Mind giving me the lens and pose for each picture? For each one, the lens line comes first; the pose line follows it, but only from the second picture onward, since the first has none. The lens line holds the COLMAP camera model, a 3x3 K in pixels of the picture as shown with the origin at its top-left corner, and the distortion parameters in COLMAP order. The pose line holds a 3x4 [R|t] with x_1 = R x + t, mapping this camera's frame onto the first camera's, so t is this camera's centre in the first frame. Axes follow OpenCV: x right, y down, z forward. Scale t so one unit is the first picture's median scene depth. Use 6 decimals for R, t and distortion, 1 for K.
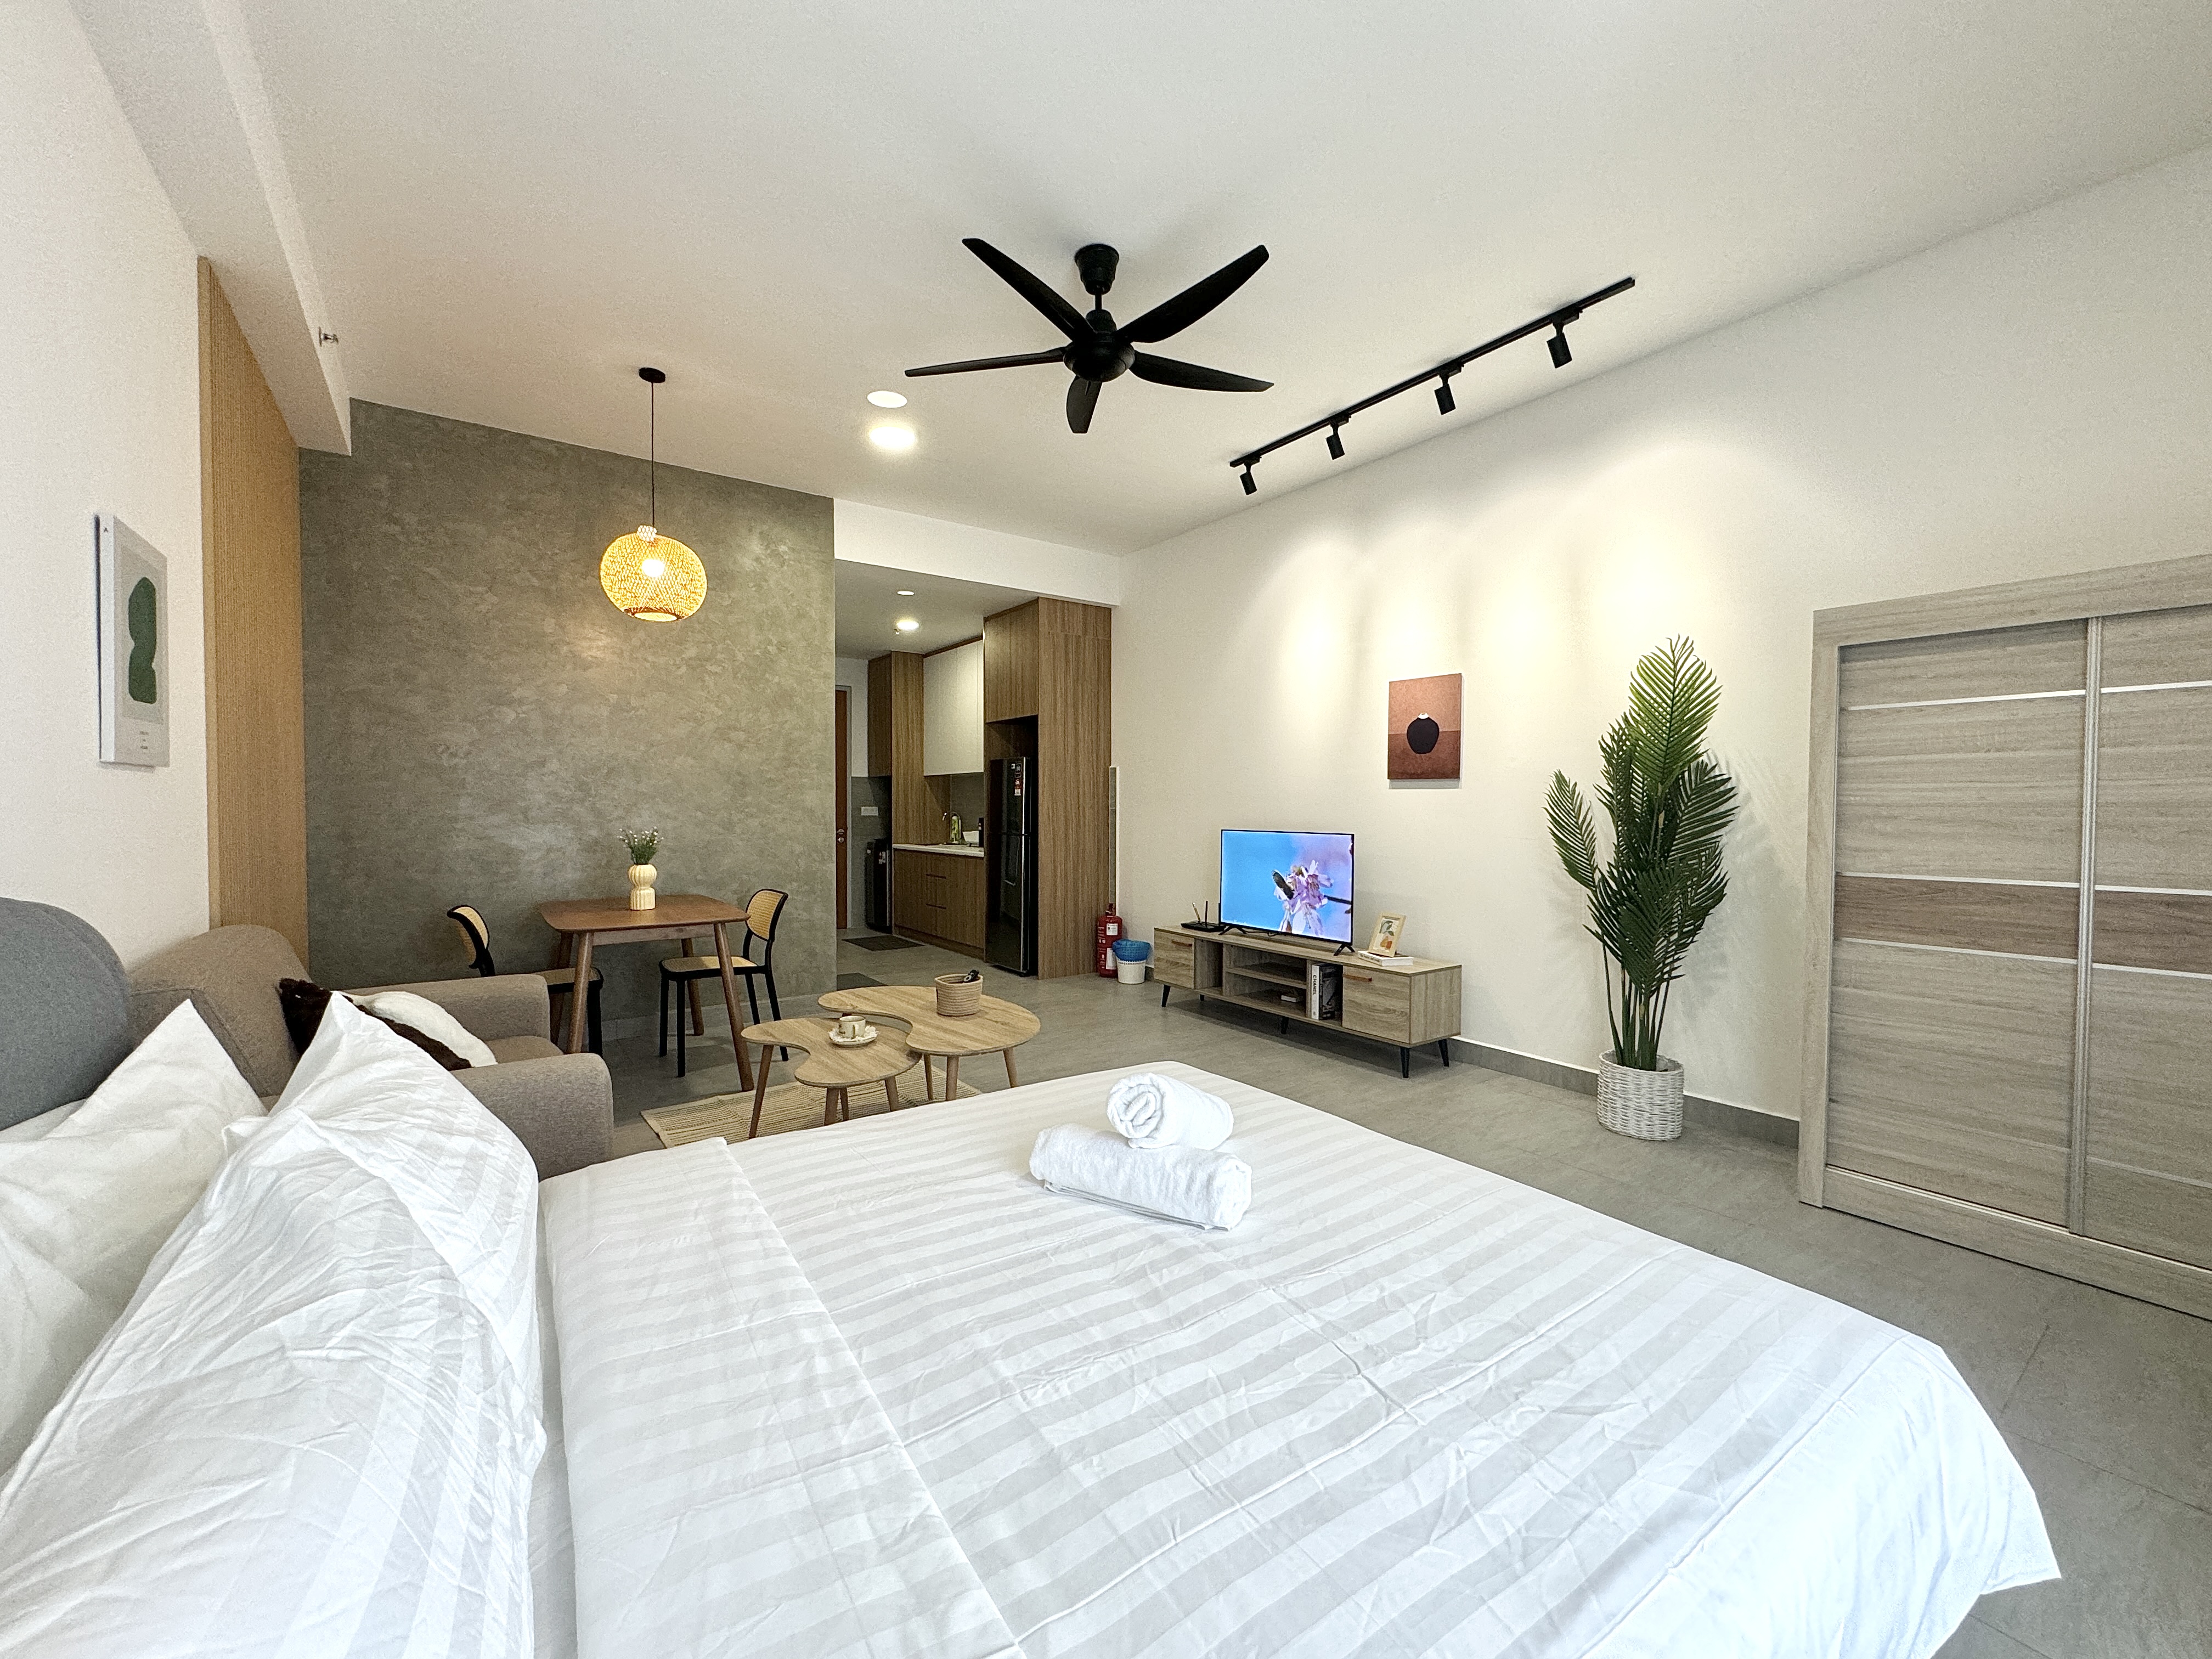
lens RADIAL K [[886.7, 0, 1099.5], [0, 886.7, 830.0], [0, 0, 1]] dist [-0.002586, 0.000270]
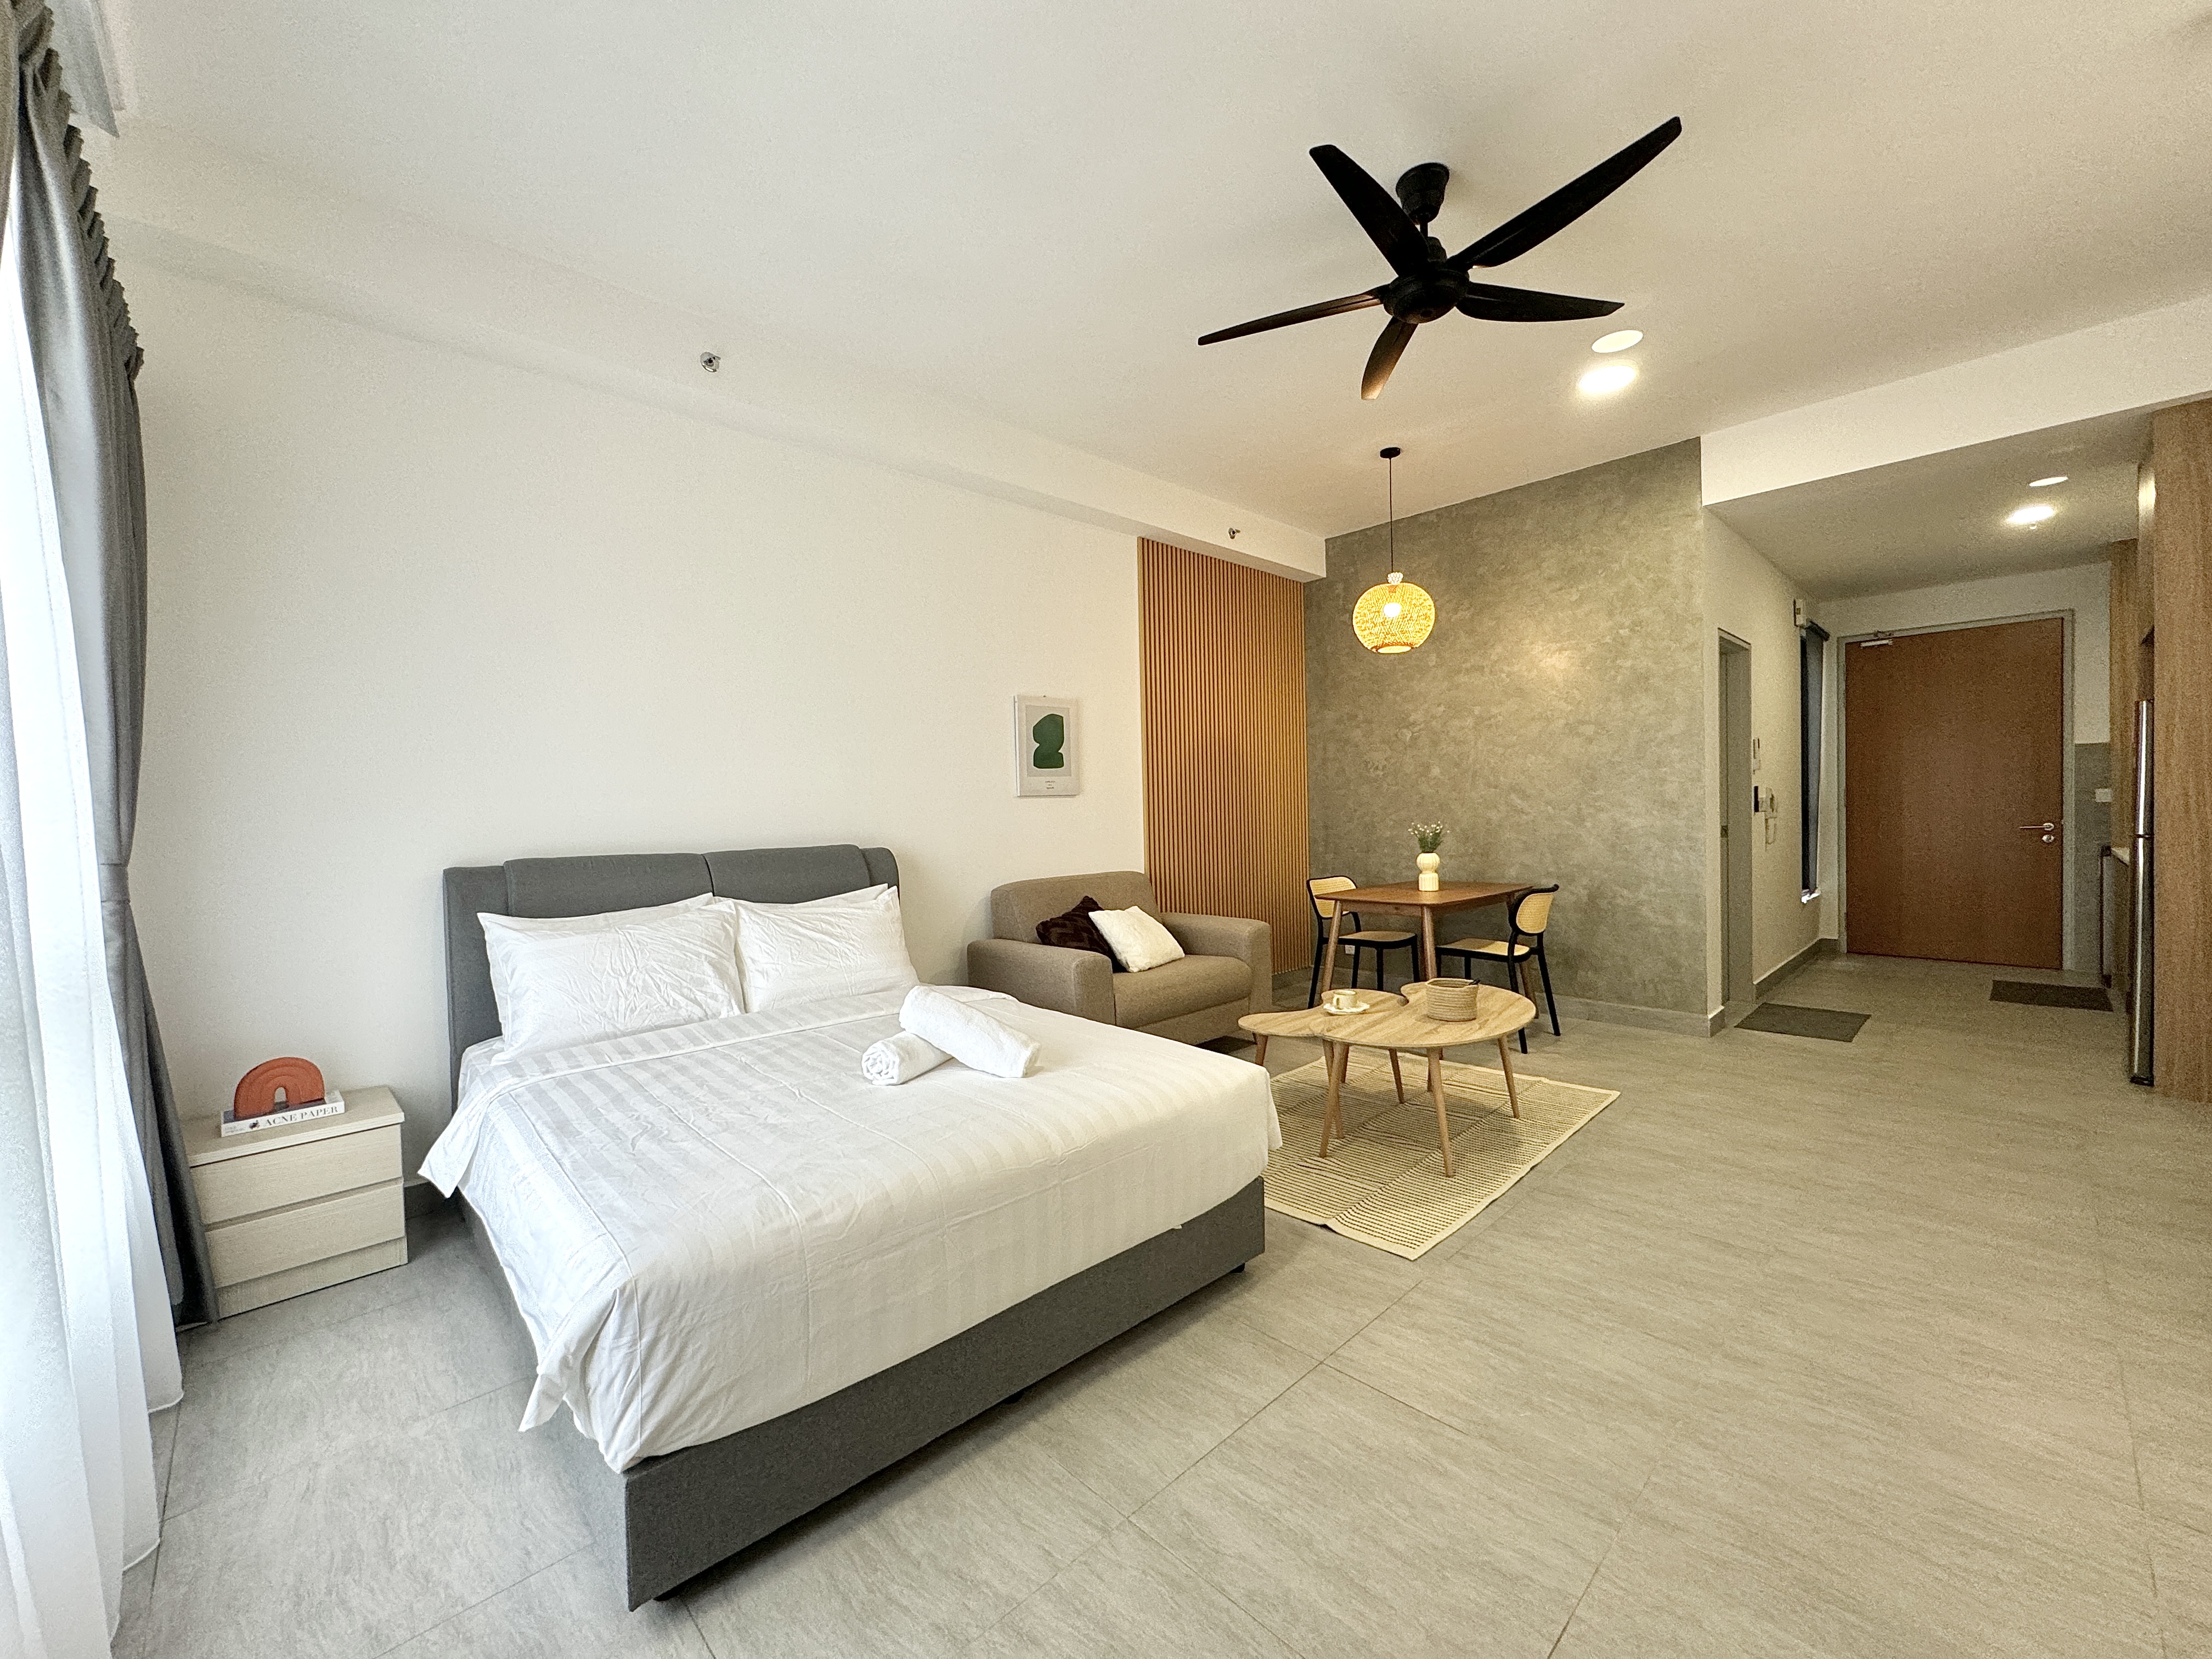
lens RADIAL K [[886.7, 0, 1099.5], [0, 886.7, 830.0], [0, 0, 1]] dist [-0.002586, 0.000270]
pose [[0.136491, 0.013164, -0.990554, 0.557994], [-0.002306, 0.999913, 0.012971, -0.006075], [0.990639, 0.000514, 0.136509, 0.368018]]
